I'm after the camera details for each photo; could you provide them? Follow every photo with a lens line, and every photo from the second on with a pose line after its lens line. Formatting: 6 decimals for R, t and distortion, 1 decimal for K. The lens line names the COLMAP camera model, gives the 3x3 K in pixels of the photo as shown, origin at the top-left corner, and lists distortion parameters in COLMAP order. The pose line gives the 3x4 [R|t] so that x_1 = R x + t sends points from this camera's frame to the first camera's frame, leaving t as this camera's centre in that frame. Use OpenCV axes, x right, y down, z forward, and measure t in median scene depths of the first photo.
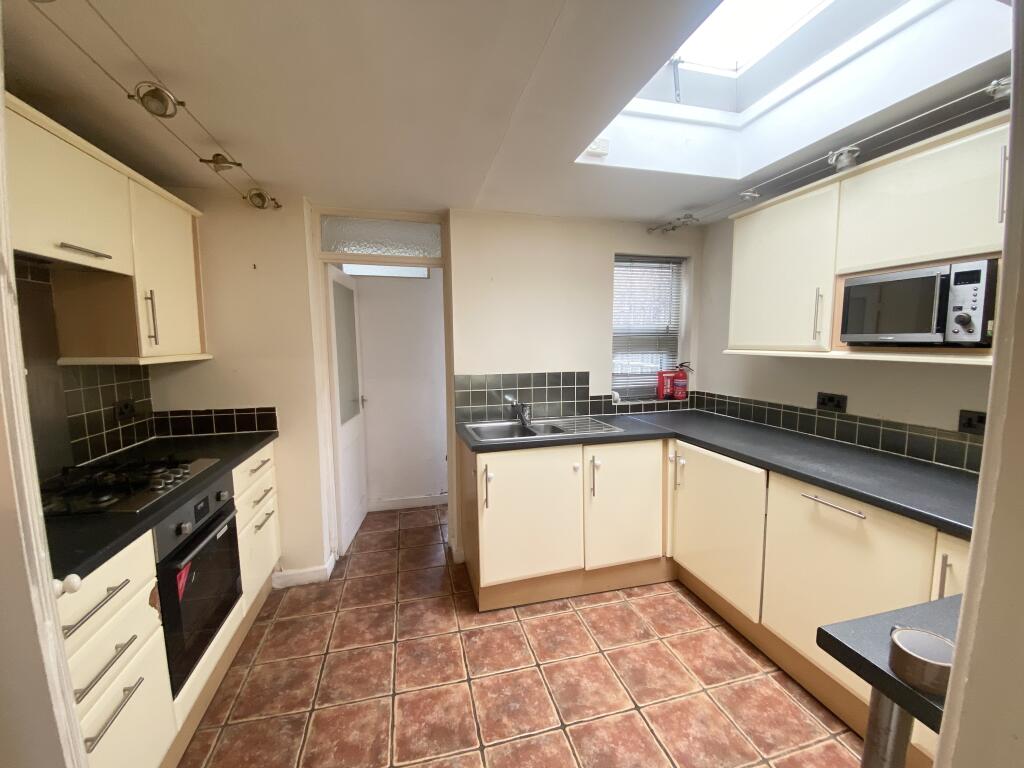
lens RADIAL K [[414.7, 0, 508.1], [0, 414.7, 382.8], [0, 0, 1]] dist [0.001110, 0.000000]
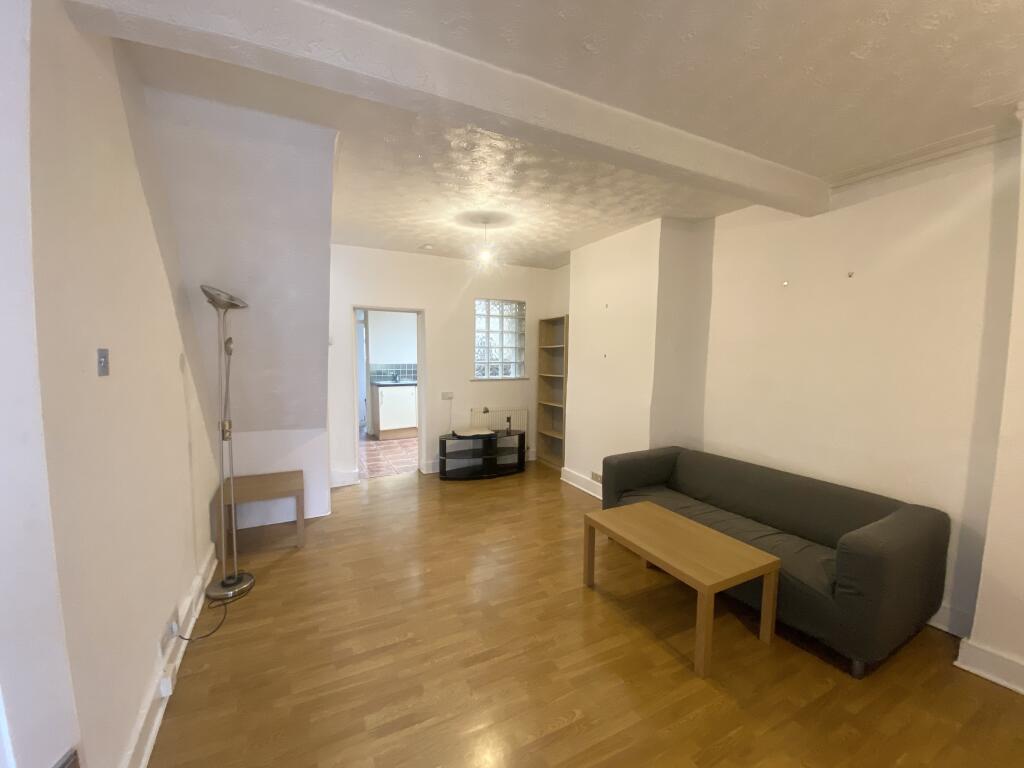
lens RADIAL K [[414.7, 0, 511.7], [0, 414.7, 384.0], [0, 0, 1]] dist [0.001110, 0.000000]
pose [[0.973587, 0.001248, 0.228313, 0.172218], [0.004889, 0.999642, -0.026314, 0.215970], [-0.228264, 0.026735, 0.973232, -2.088857]]
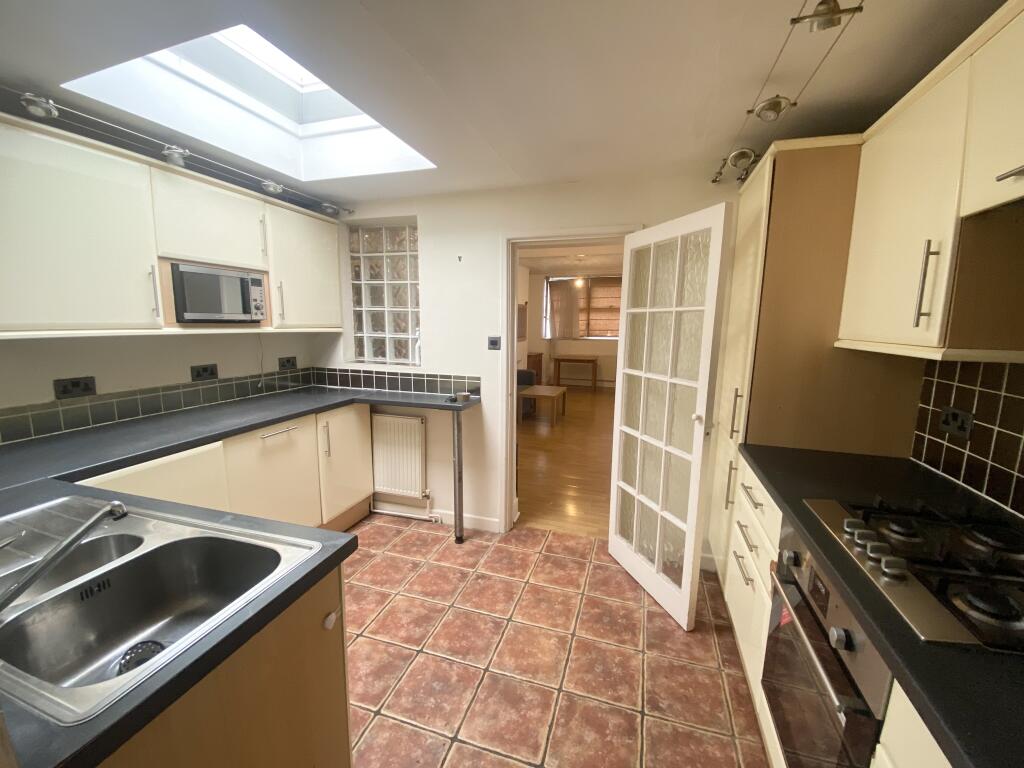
lens RADIAL K [[414.7, 0, 509.1], [0, 414.7, 384.3], [0, 0, 1]] dist [0.001110, 0.000000]
pose [[-0.846444, -0.083678, 0.525862, -0.598478], [0.047739, 0.971672, 0.231460, -0.153824], [-0.530334, 0.221022, -0.818471, 1.568252]]
